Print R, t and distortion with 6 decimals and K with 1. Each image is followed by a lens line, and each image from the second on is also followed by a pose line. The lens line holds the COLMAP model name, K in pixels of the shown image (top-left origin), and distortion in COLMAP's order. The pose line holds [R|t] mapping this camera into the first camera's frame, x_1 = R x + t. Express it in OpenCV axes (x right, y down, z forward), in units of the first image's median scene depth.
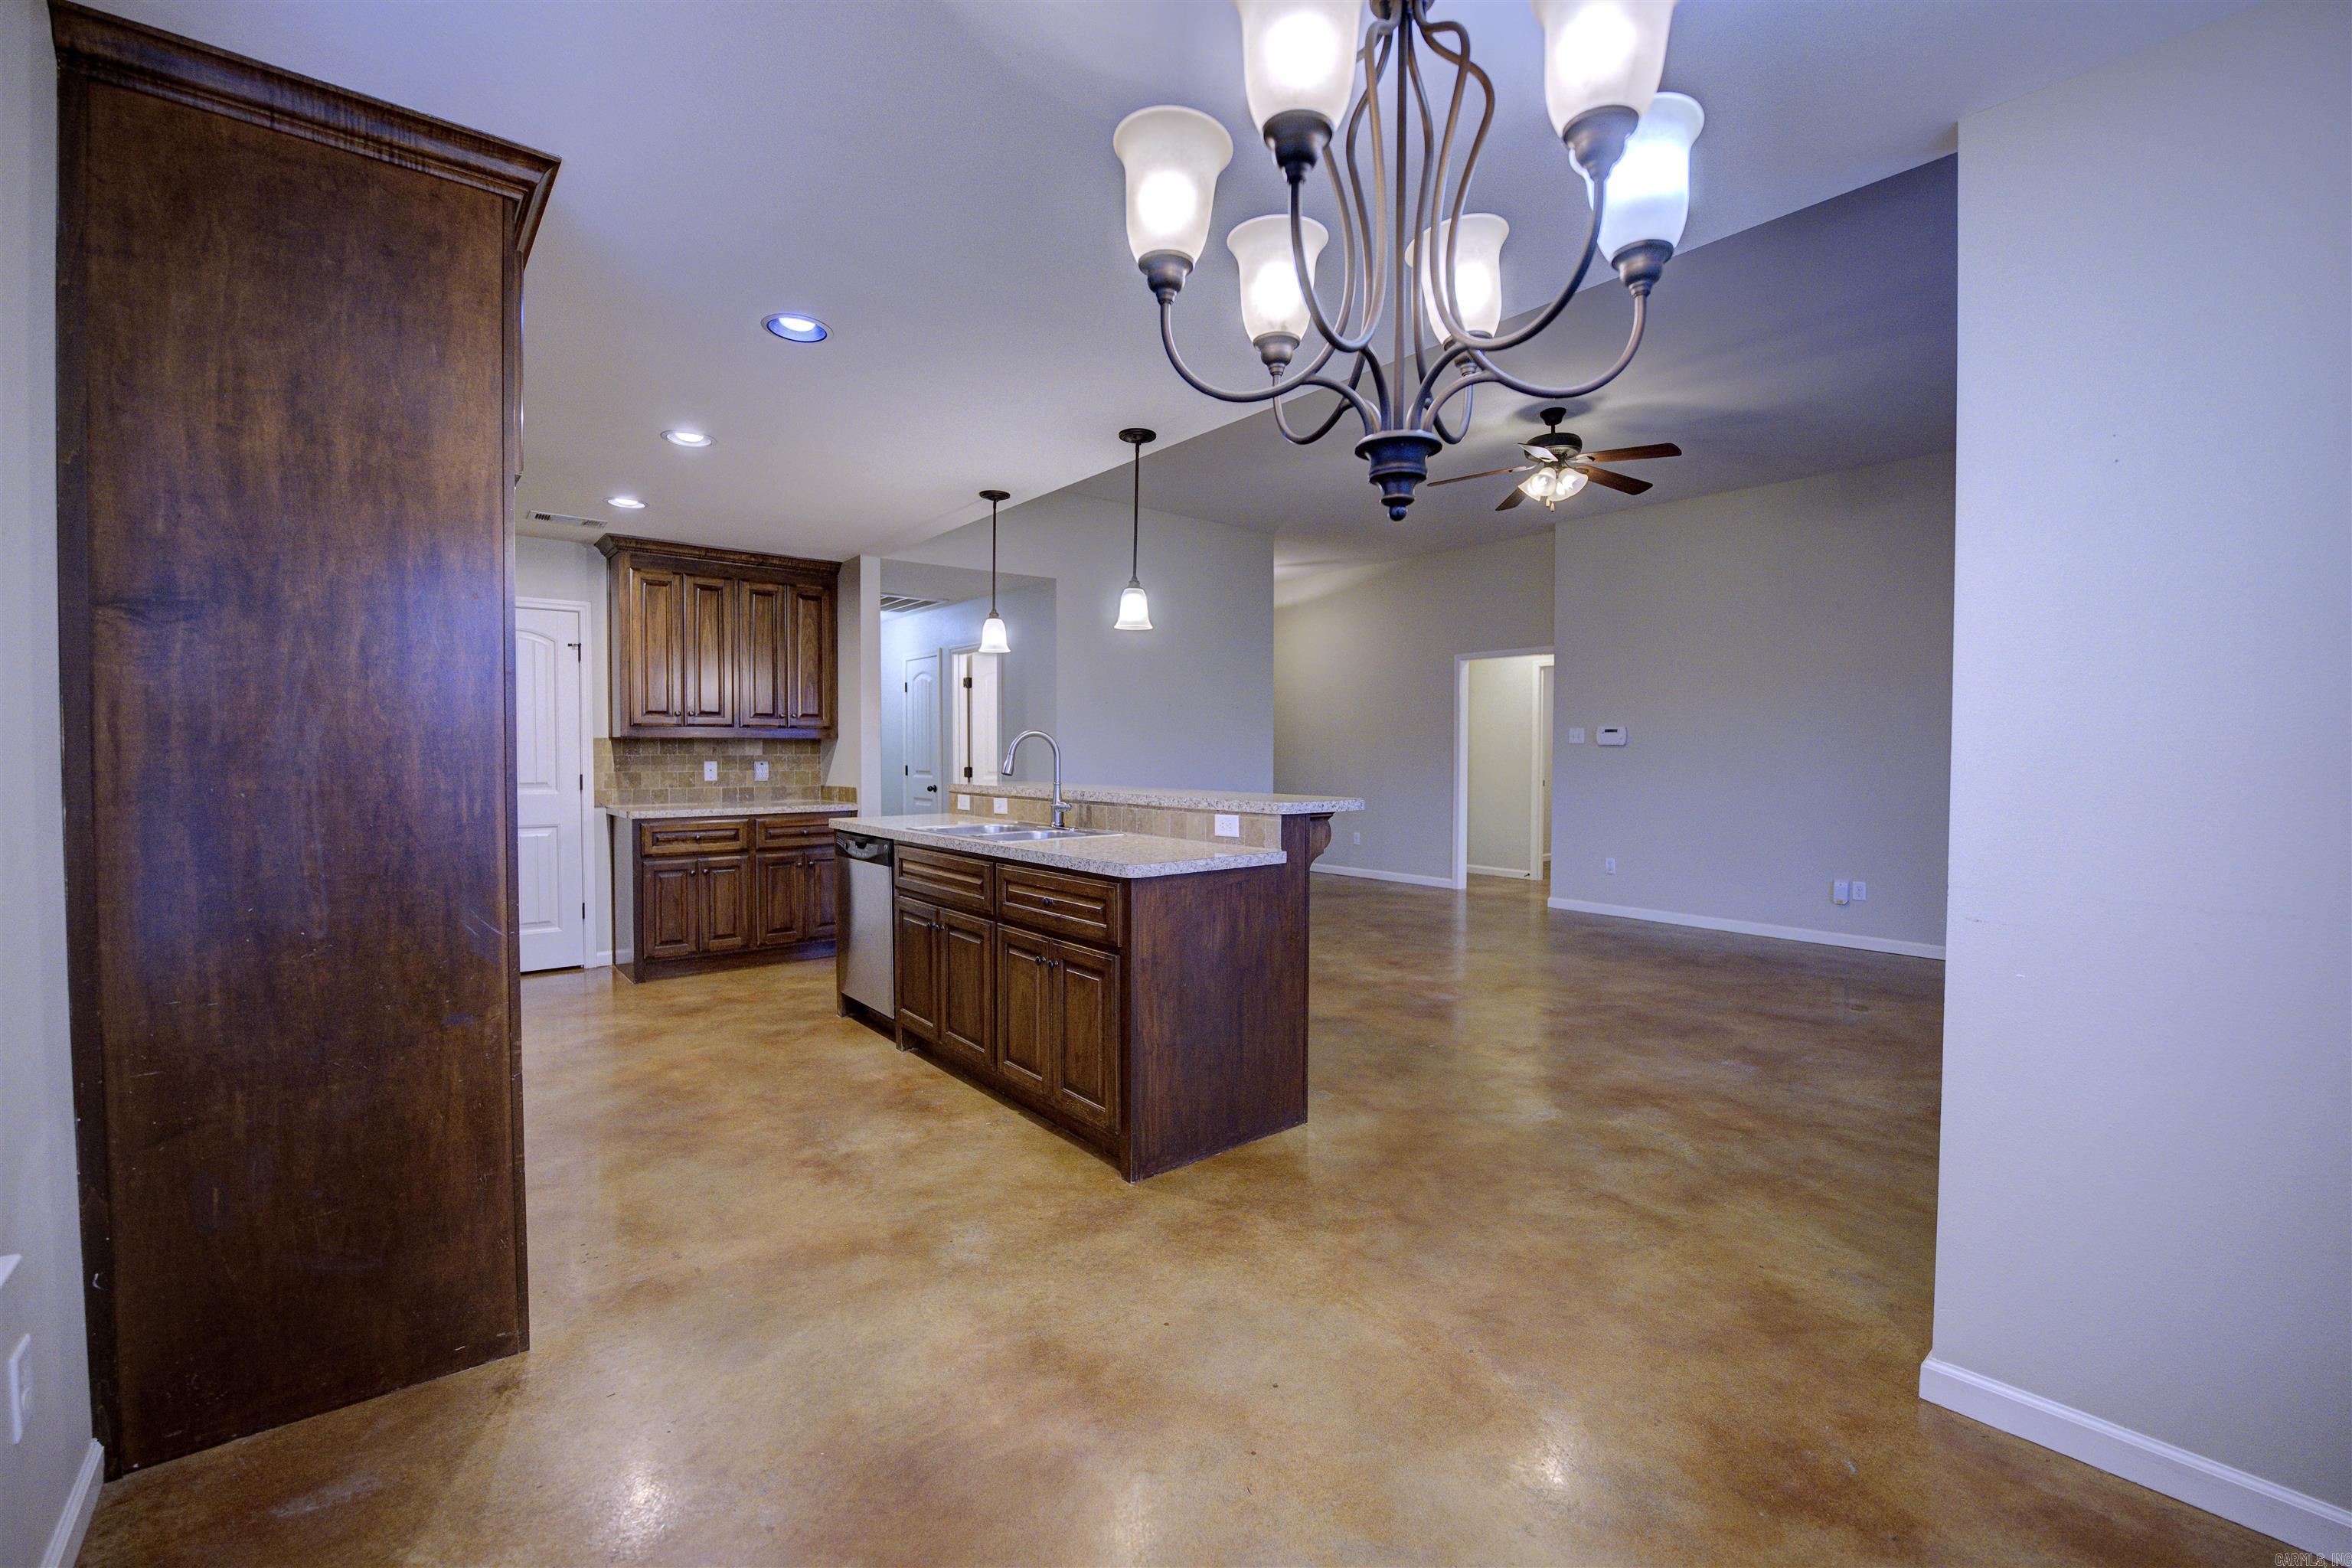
lens RADIAL K [[970.1, 0, 1164.5], [0, 970.1, 776.8], [0, 0, 1]] dist [-0.023468, -0.000002]
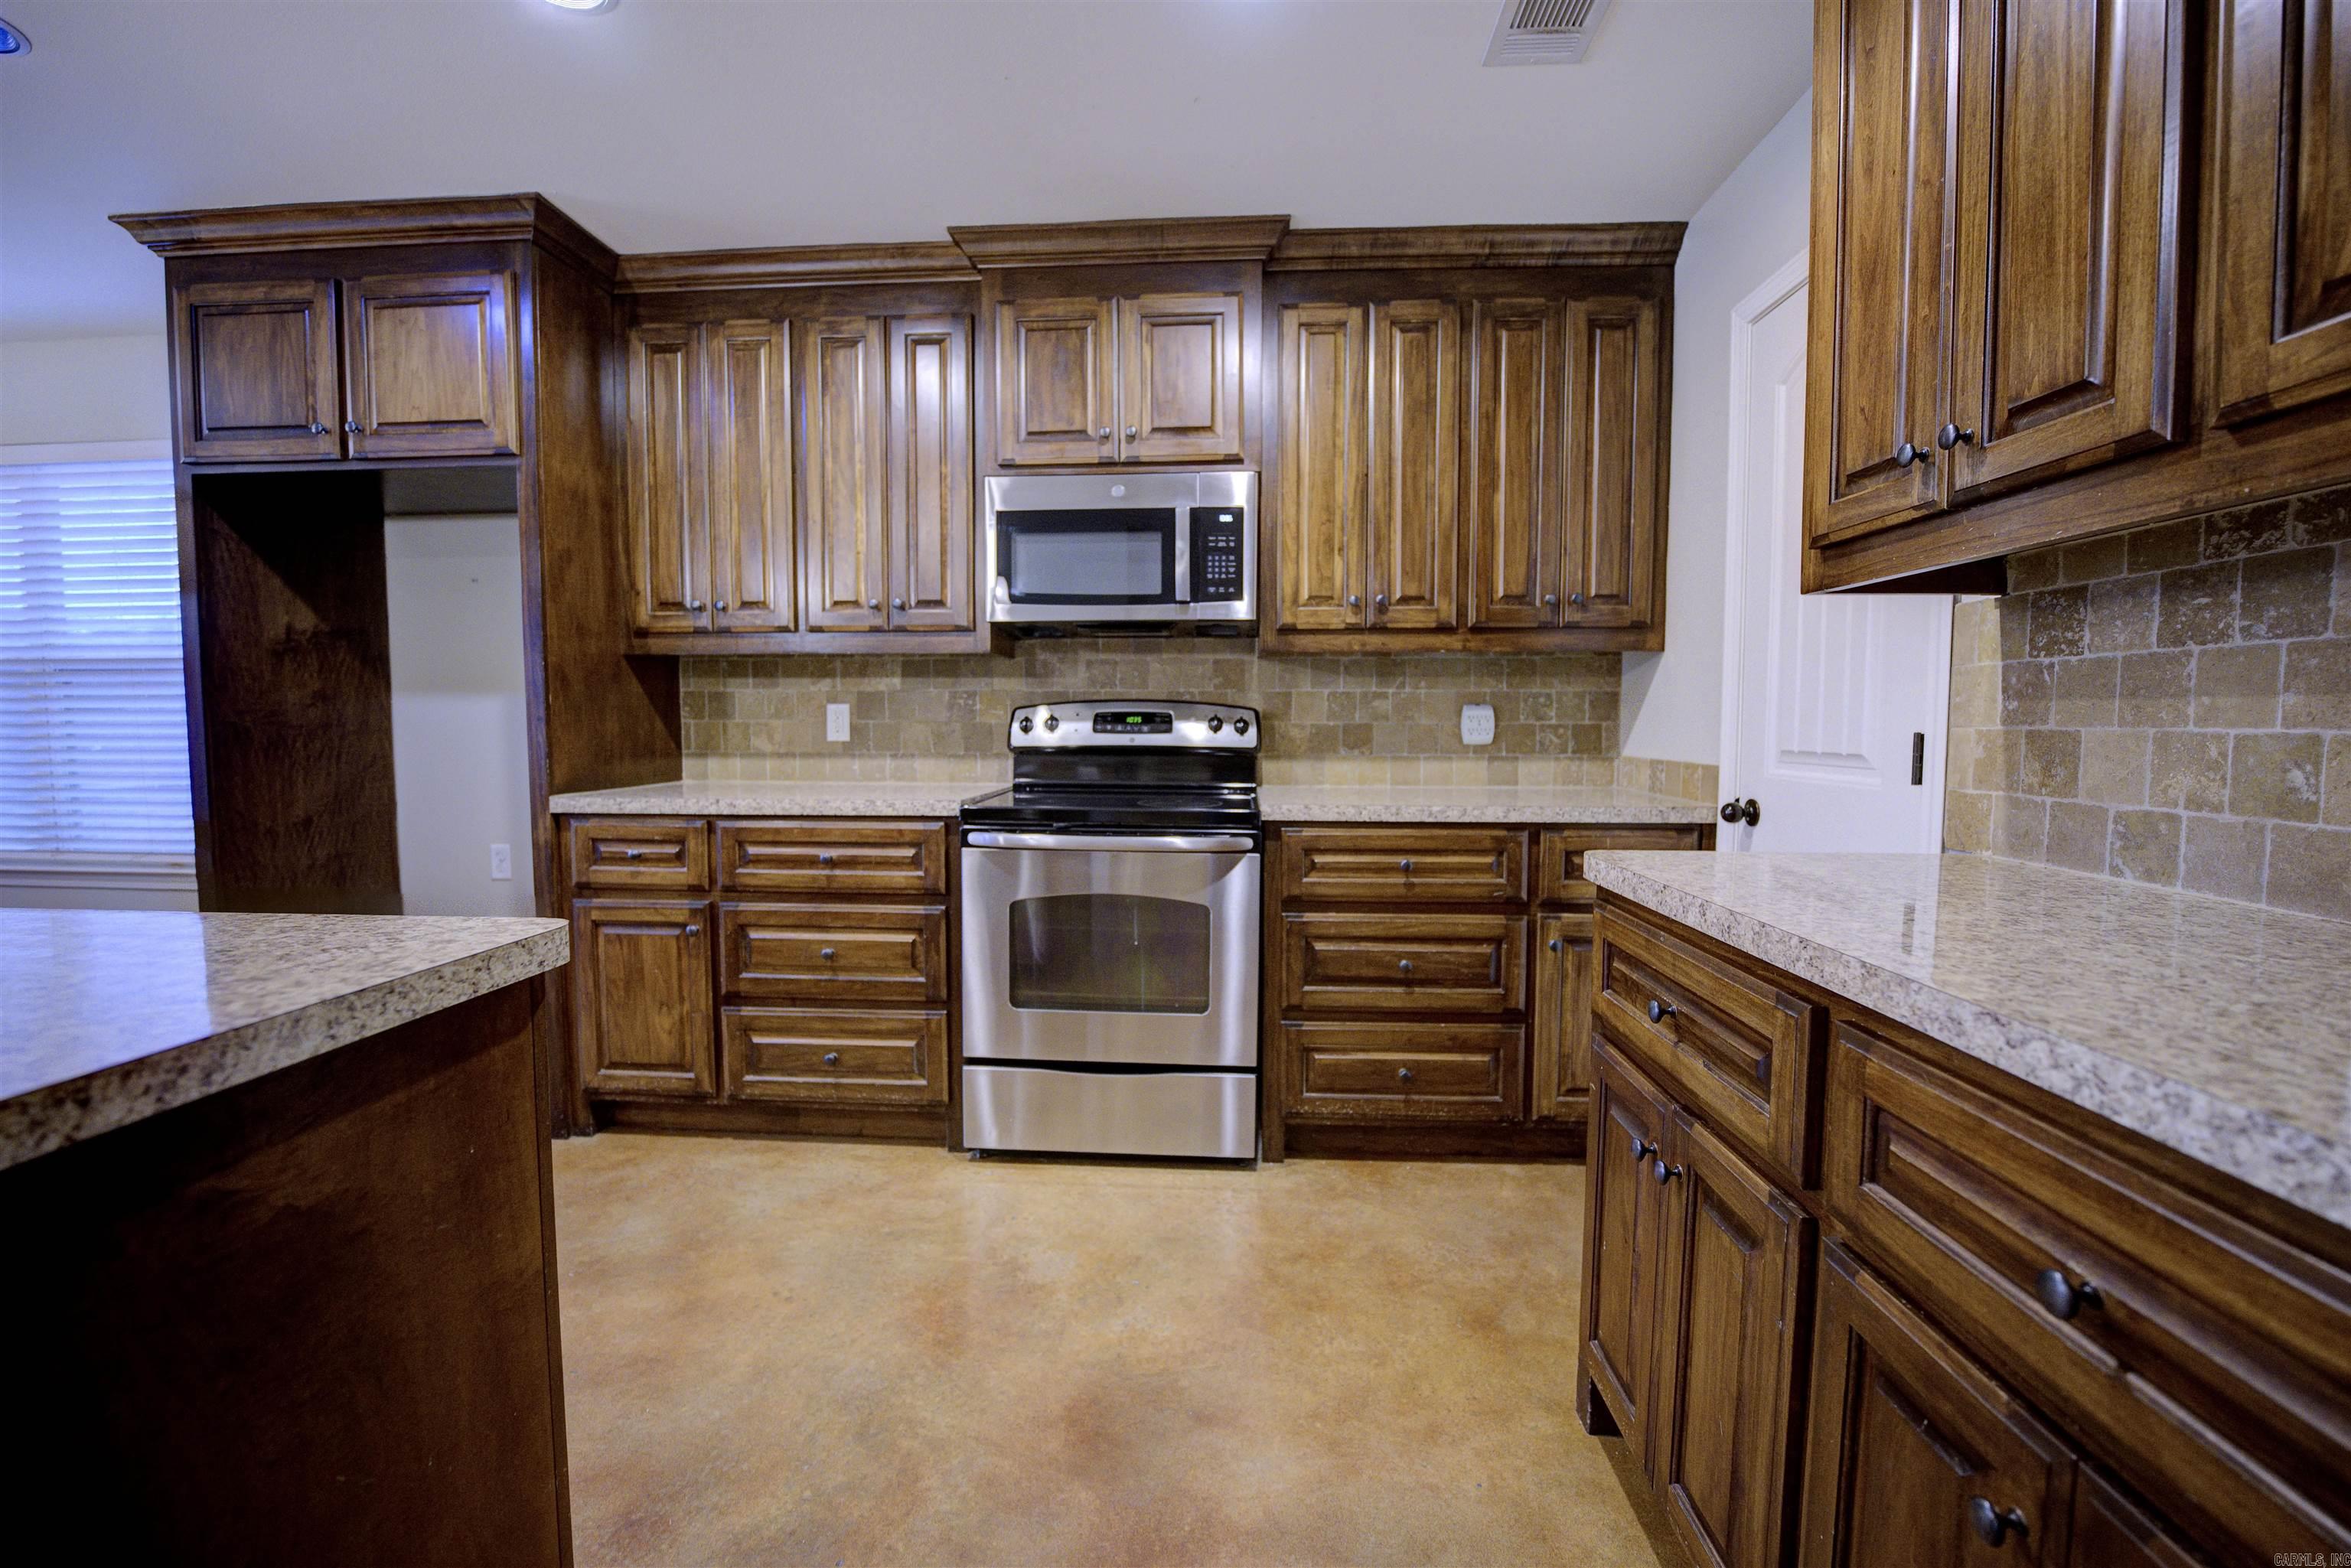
lens RADIAL K [[953.3, 0, 1166.9], [0, 953.3, 785.6], [0, 0, 1]] dist [-0.022861, -0.000134]
pose [[-0.686503, 0.048238, -0.725525, -0.297254], [-0.020890, 0.996077, 0.085993, -0.008047], [0.726827, 0.074190, -0.682802, 1.287635]]
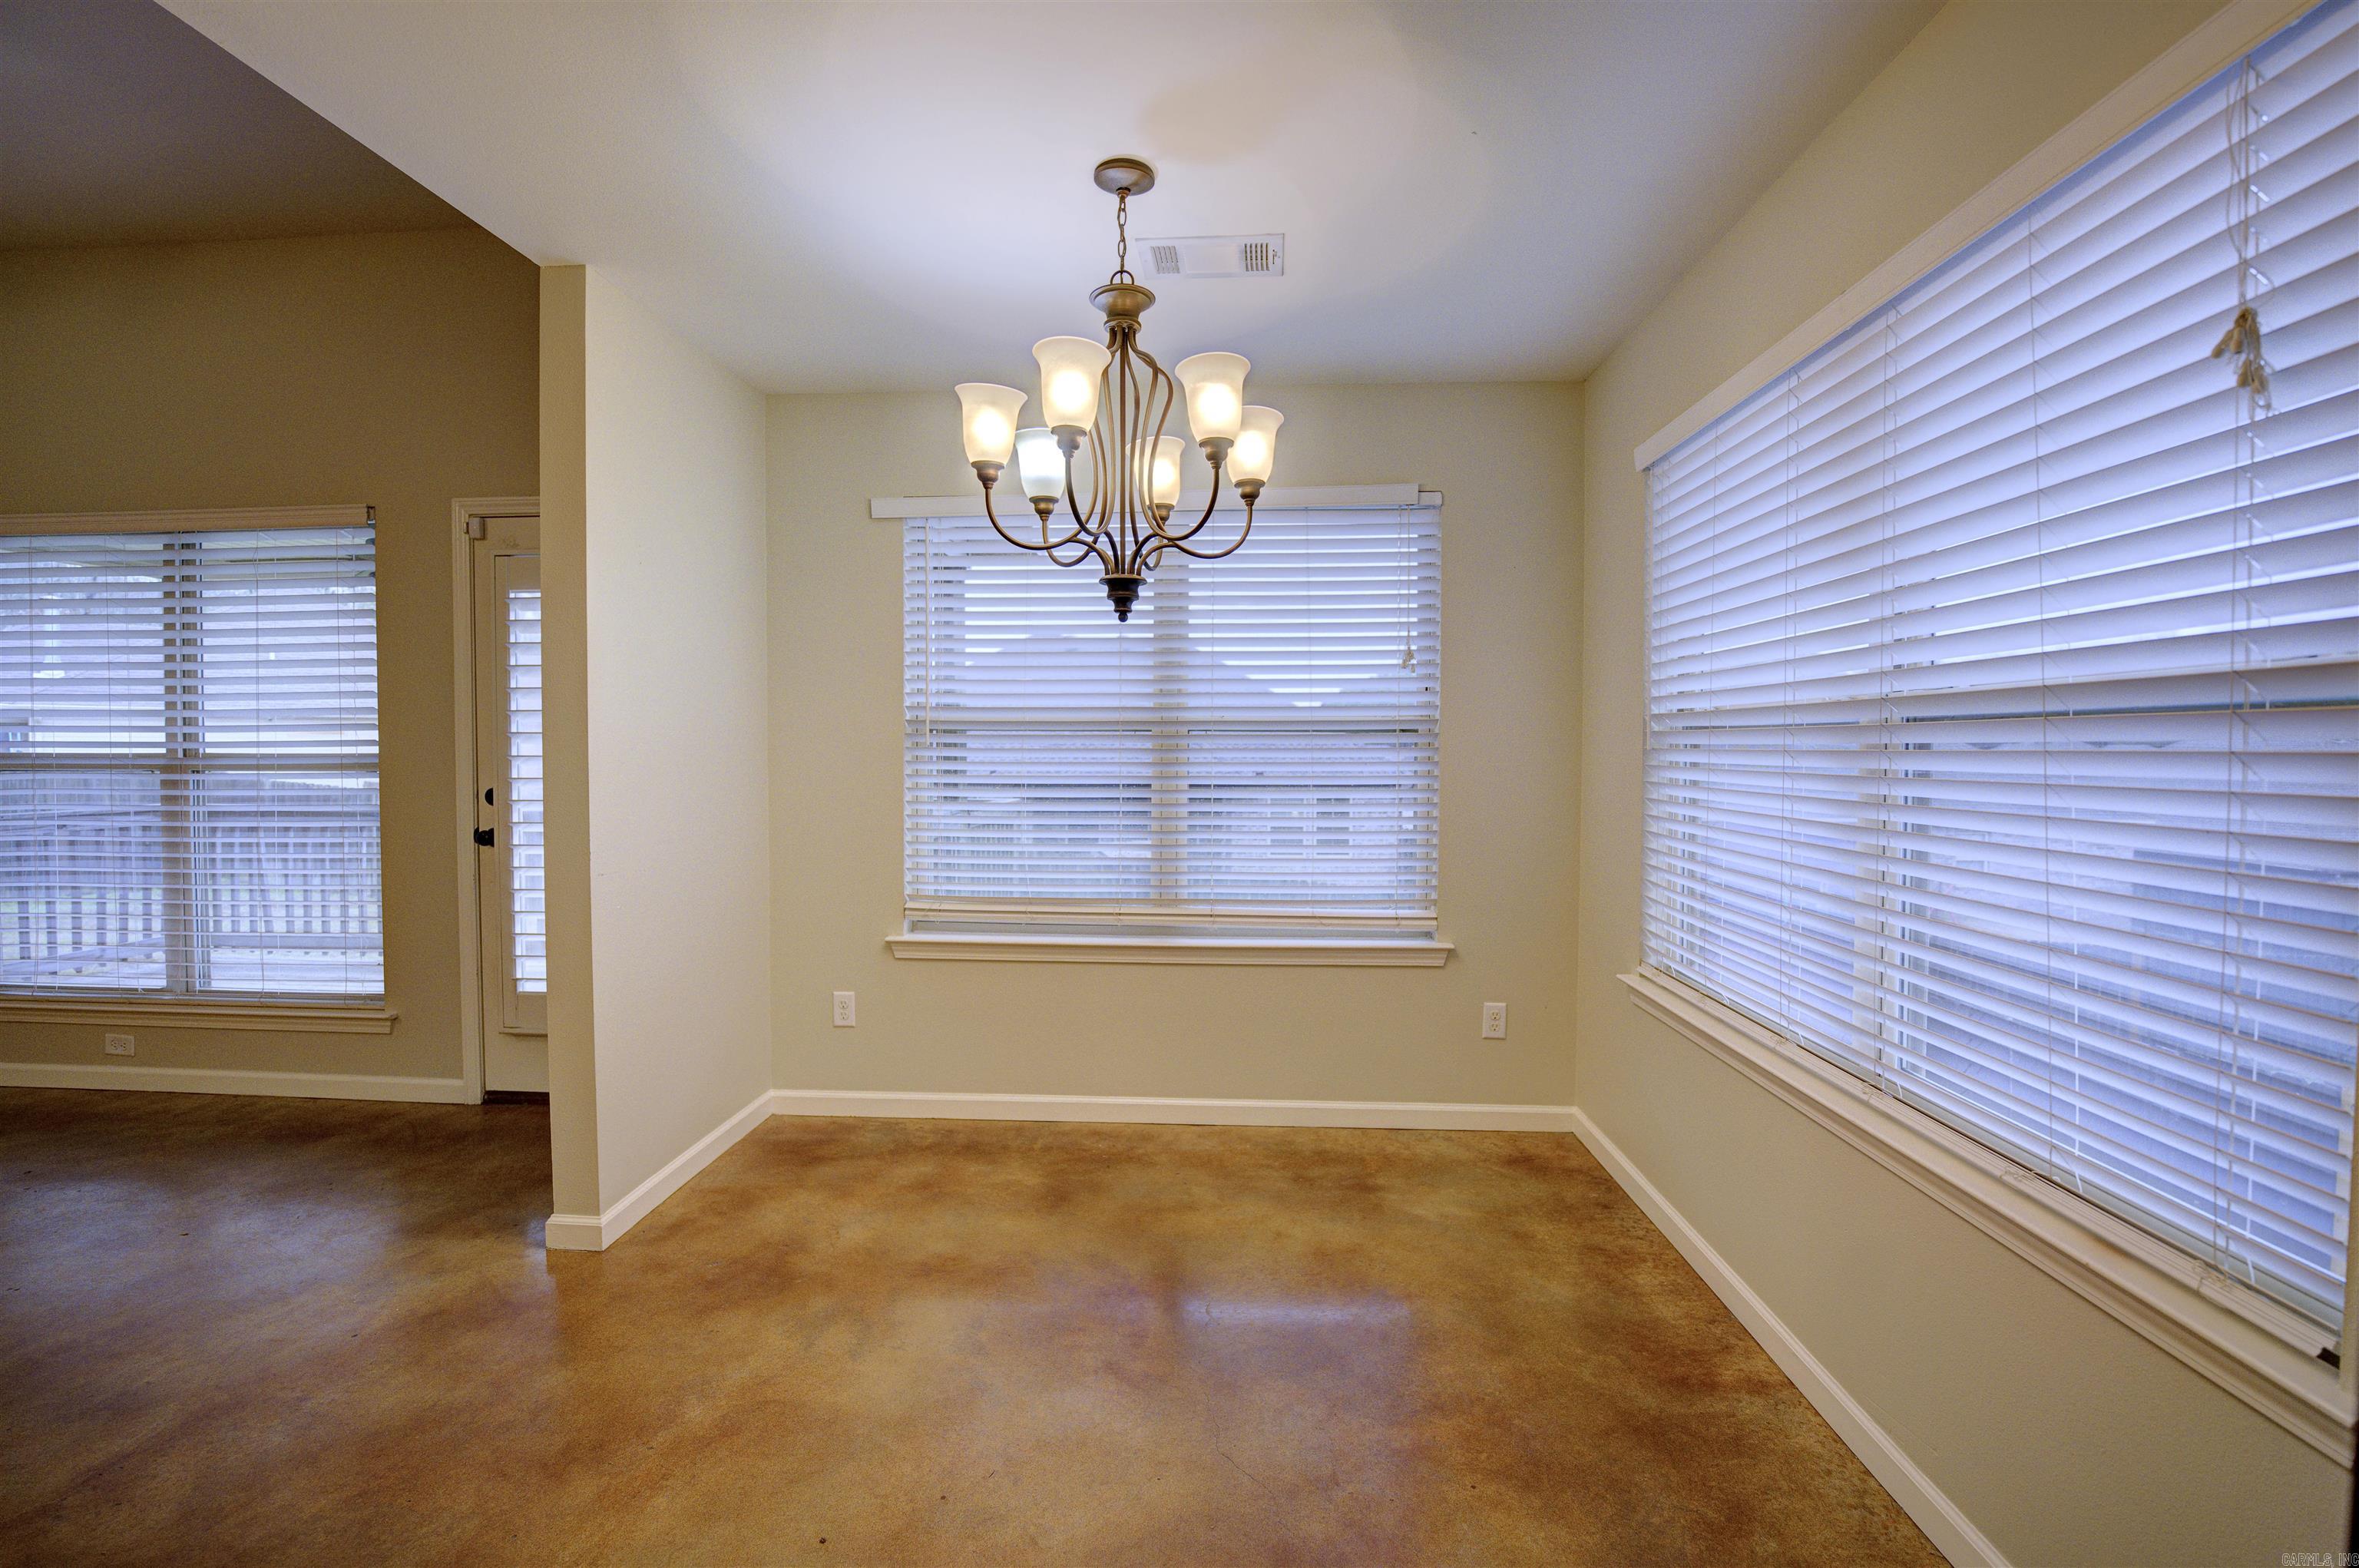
lens RADIAL K [[985.5, 0, 1184.3], [0, 985.5, 775.7], [0, 0, 1]] dist [-0.023249, 0.000072]
pose [[-0.739181, -0.022110, 0.673144, -0.277000], [0.013520, 0.998773, 0.047651, -0.017723], [-0.673371, 0.044324, -0.737975, 0.591267]]
